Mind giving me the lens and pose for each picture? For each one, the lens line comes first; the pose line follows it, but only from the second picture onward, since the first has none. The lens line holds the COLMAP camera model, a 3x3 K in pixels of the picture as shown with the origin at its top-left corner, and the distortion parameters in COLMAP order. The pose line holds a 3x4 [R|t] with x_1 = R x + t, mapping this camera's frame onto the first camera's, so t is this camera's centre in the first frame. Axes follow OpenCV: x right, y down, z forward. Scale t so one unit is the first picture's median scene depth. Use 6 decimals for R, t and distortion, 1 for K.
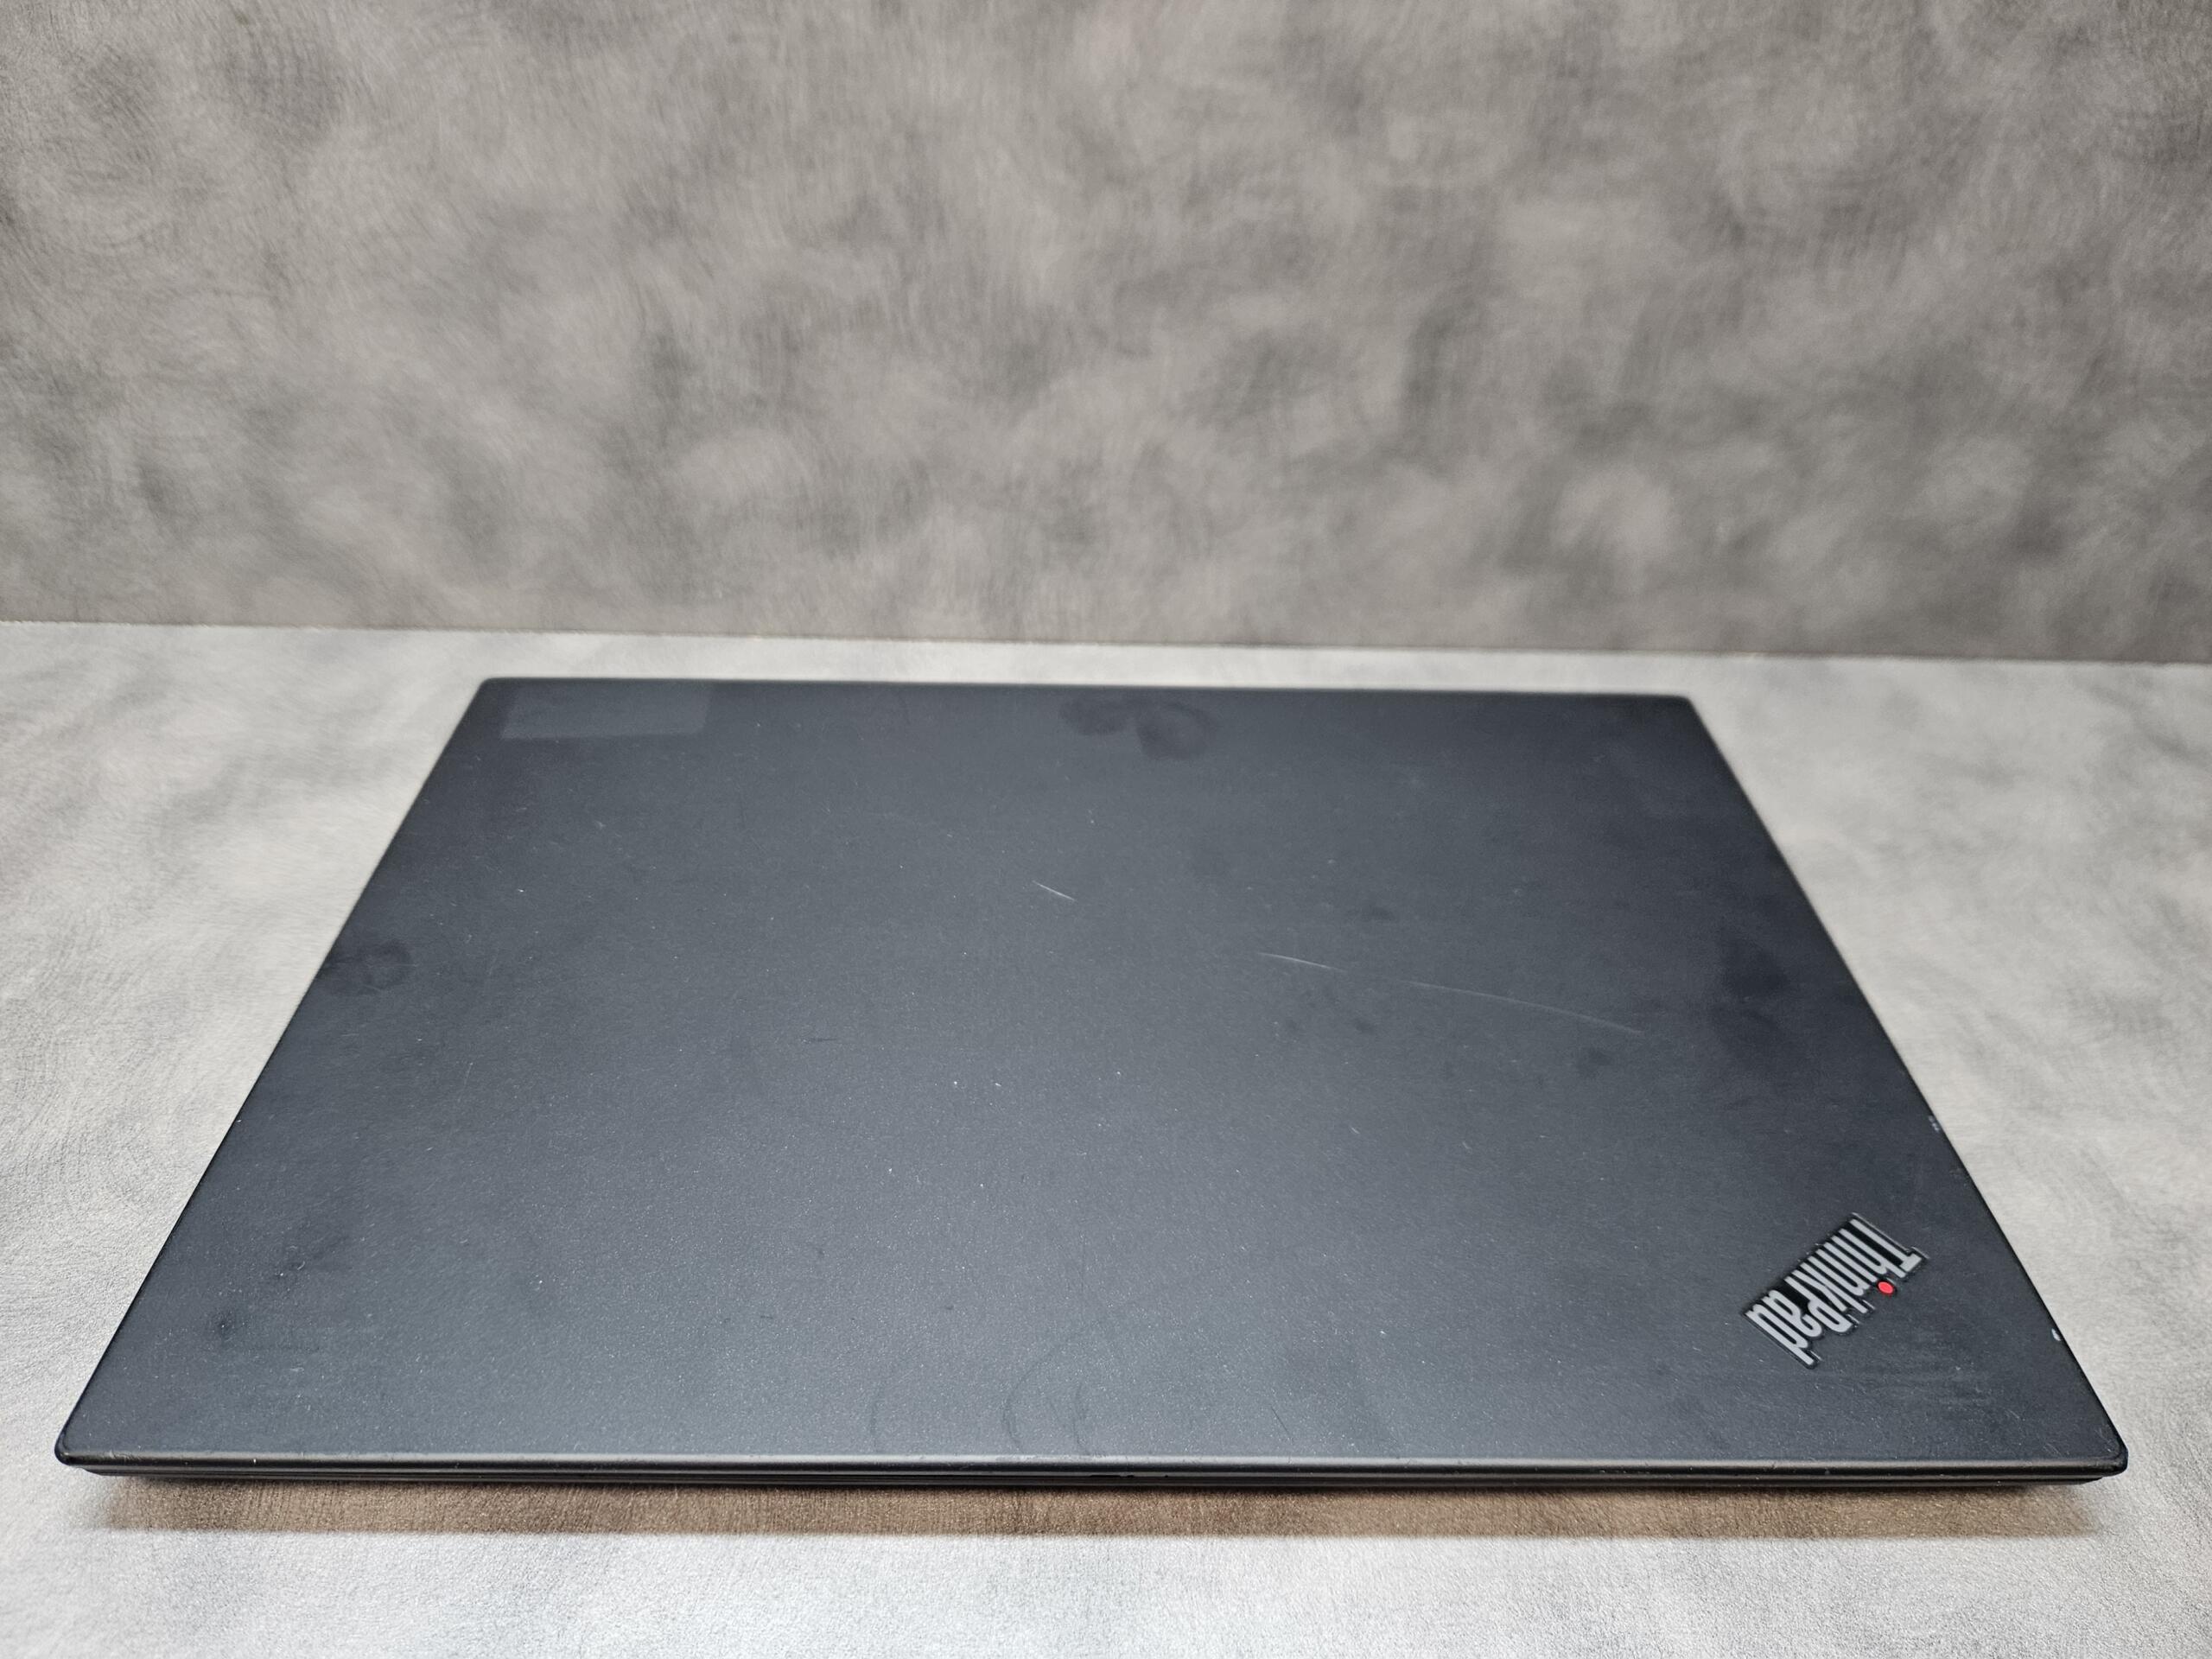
lens RADIAL K [[1561.5, 0, 1087.6], [0, 1561.5, 856.3], [0, 0, 1]] dist [0.025040, -0.045085]
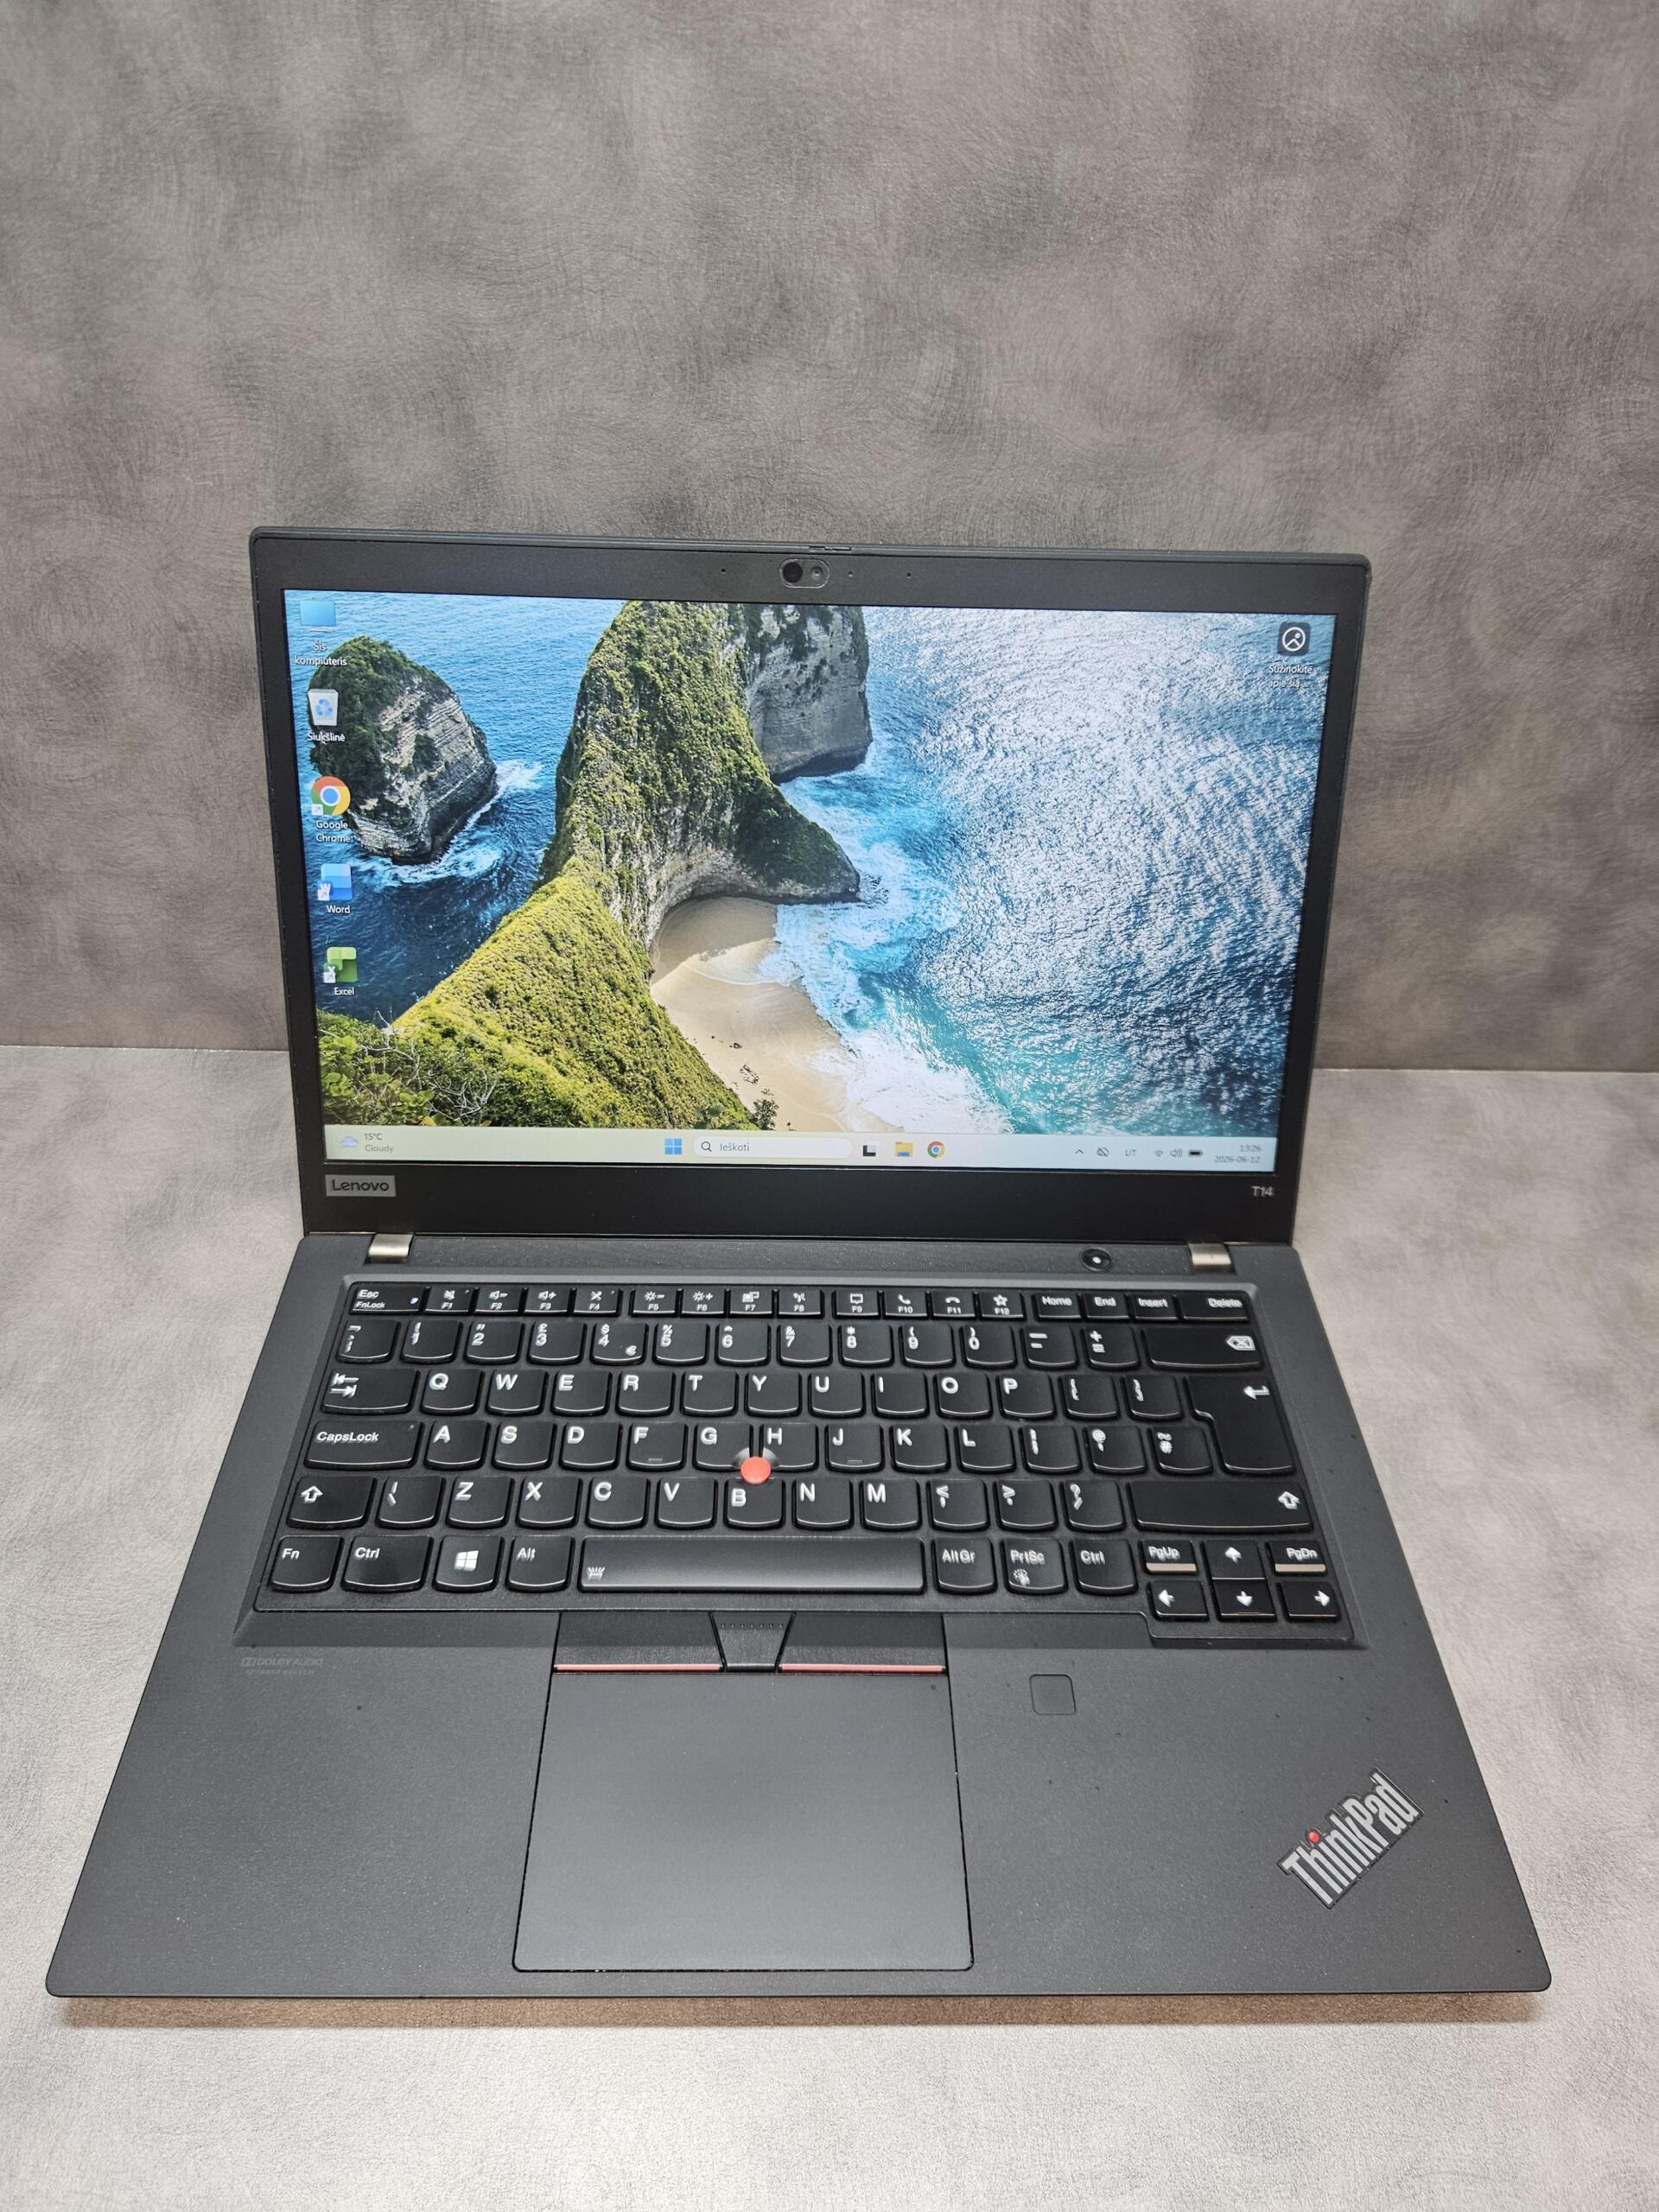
lens RADIAL K [[1561.5, 0, 819.1], [0, 1561.5, 1123.4], [0, 0, 1]] dist [0.025040, -0.045085]
pose [[0.999875, -0.001983, 0.015693, -0.028872], [0.001126, 0.998516, 0.054452, -0.181800], [-0.015777, -0.054427, 0.998393, -0.318269]]
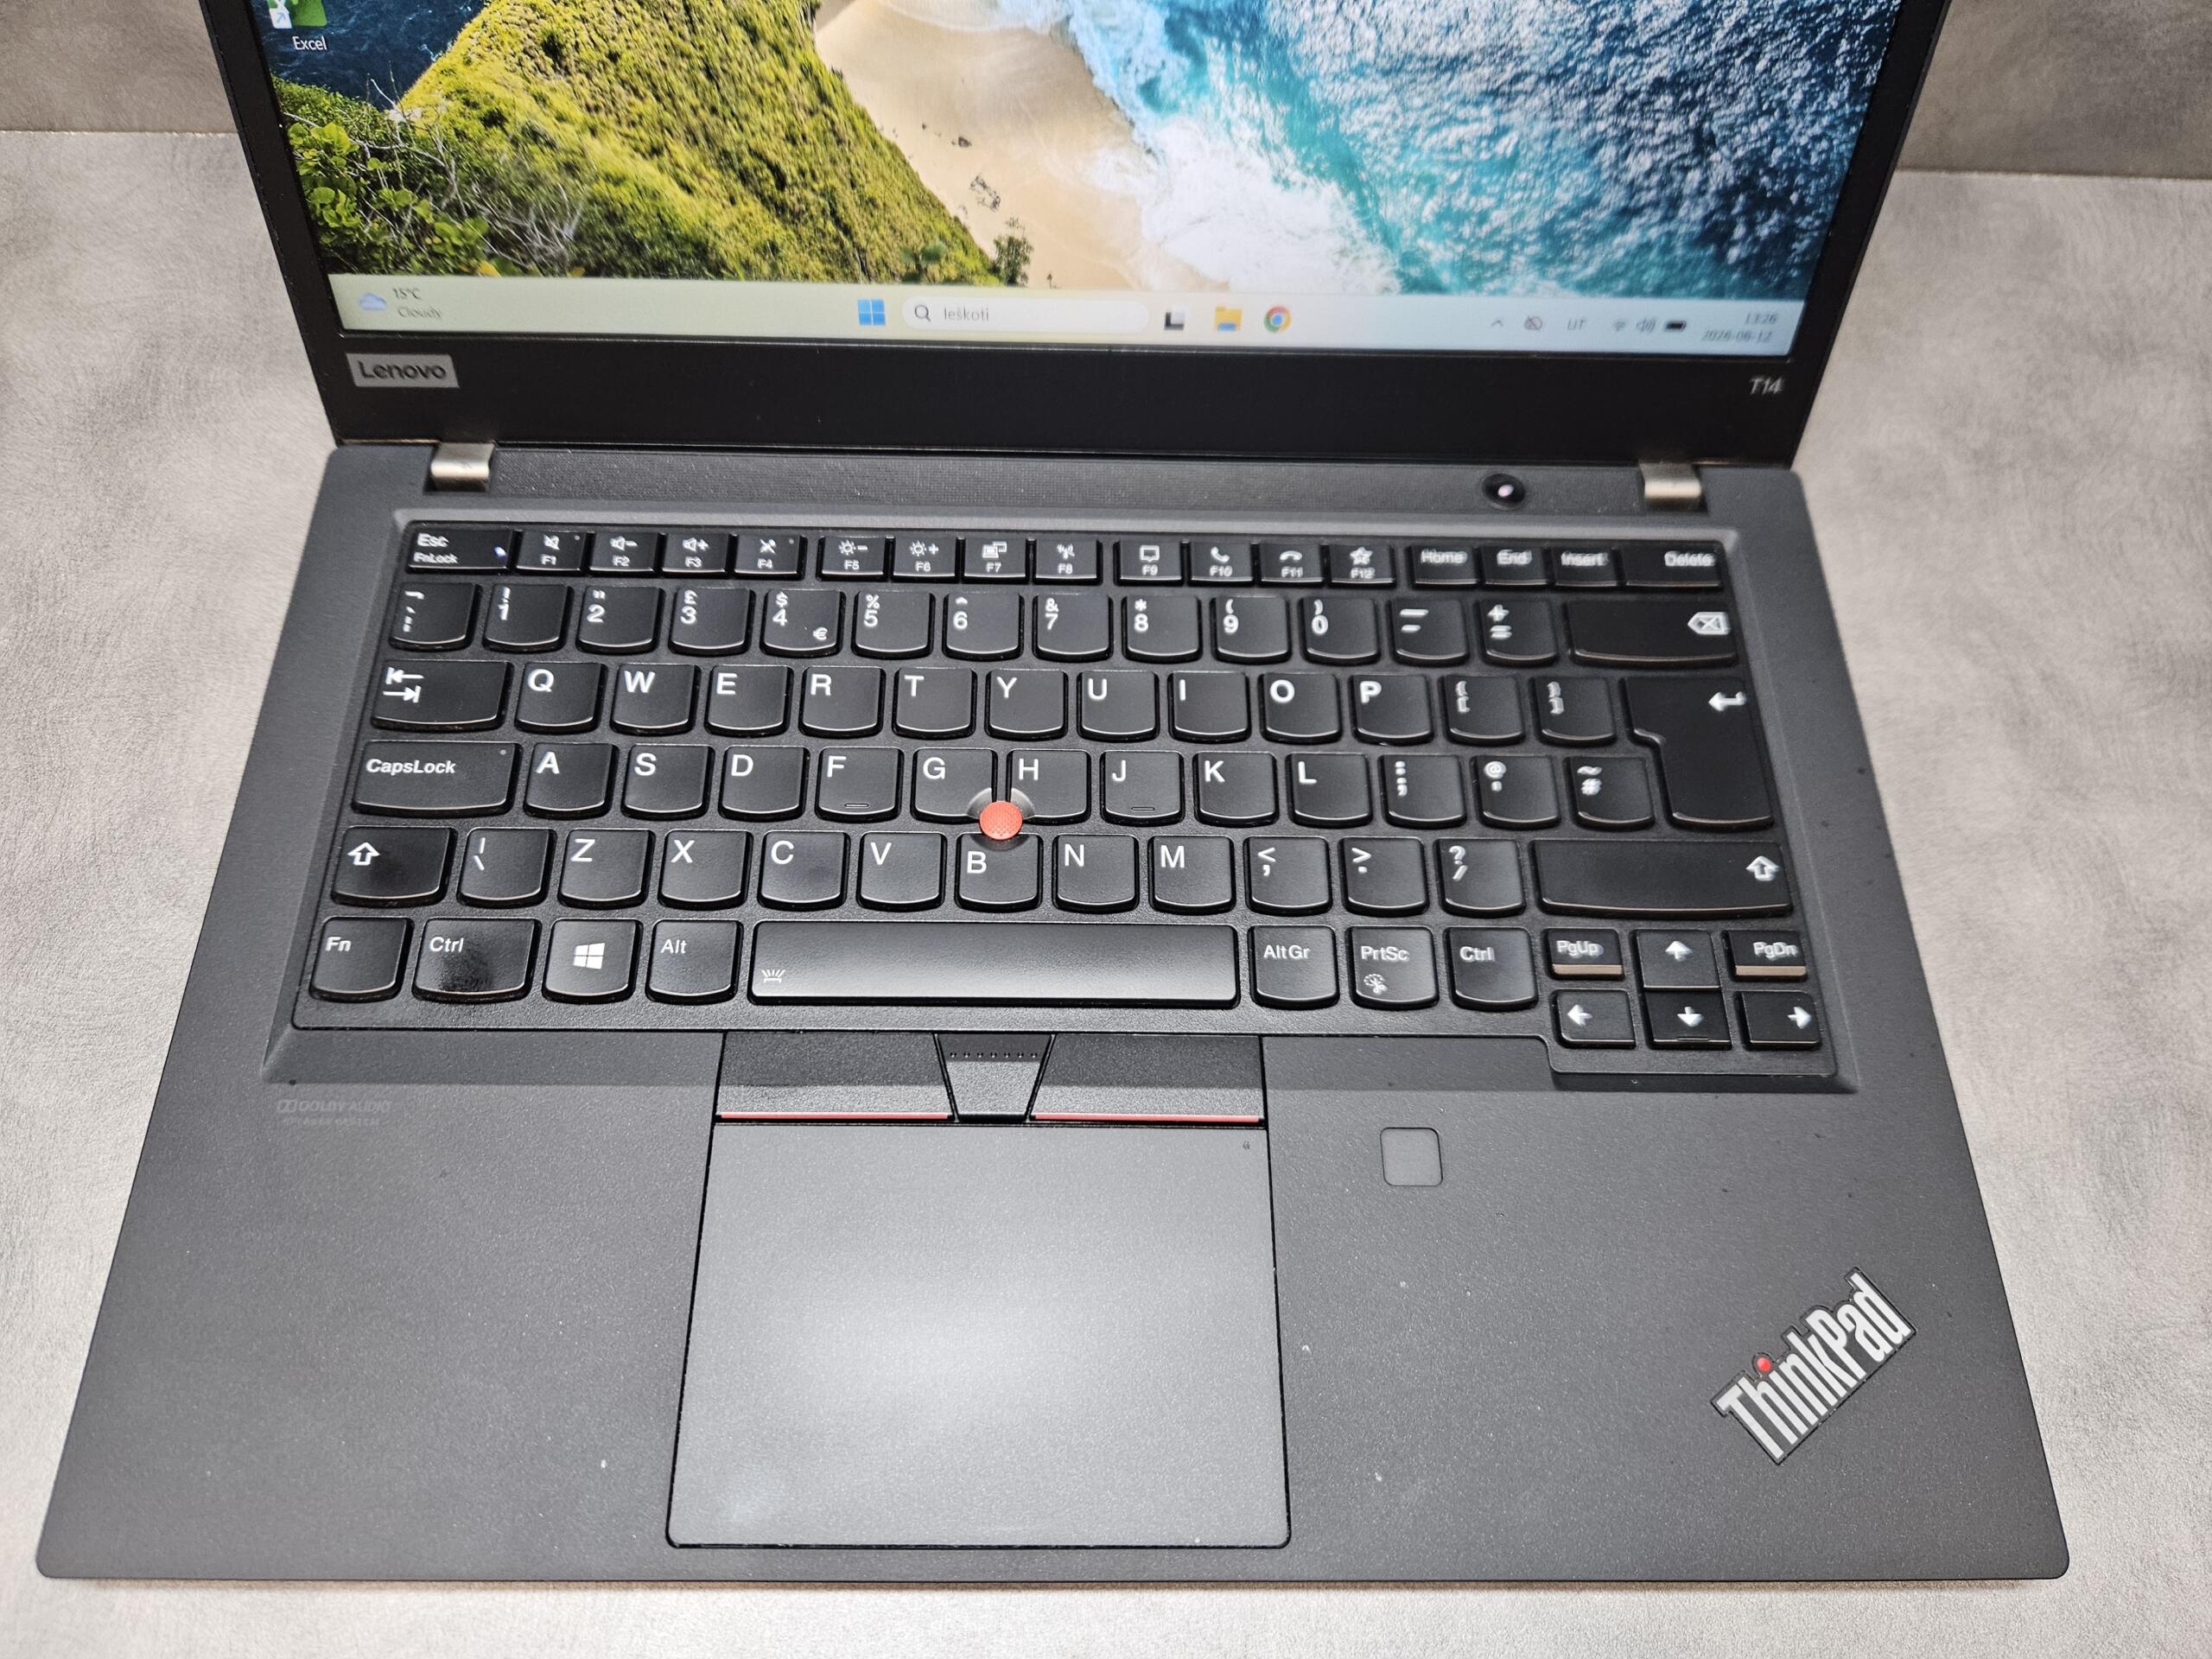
lens RADIAL K [[1561.5, 0, 1087.6], [0, 1561.5, 856.3], [0, 0, 1]] dist [0.025040, -0.045085]
pose [[0.999992, 0.002019, 0.003529, -0.016413], [-0.003382, 0.894868, 0.446318, -0.205432], [-0.002257, -0.446326, 0.894868, 0.077163]]
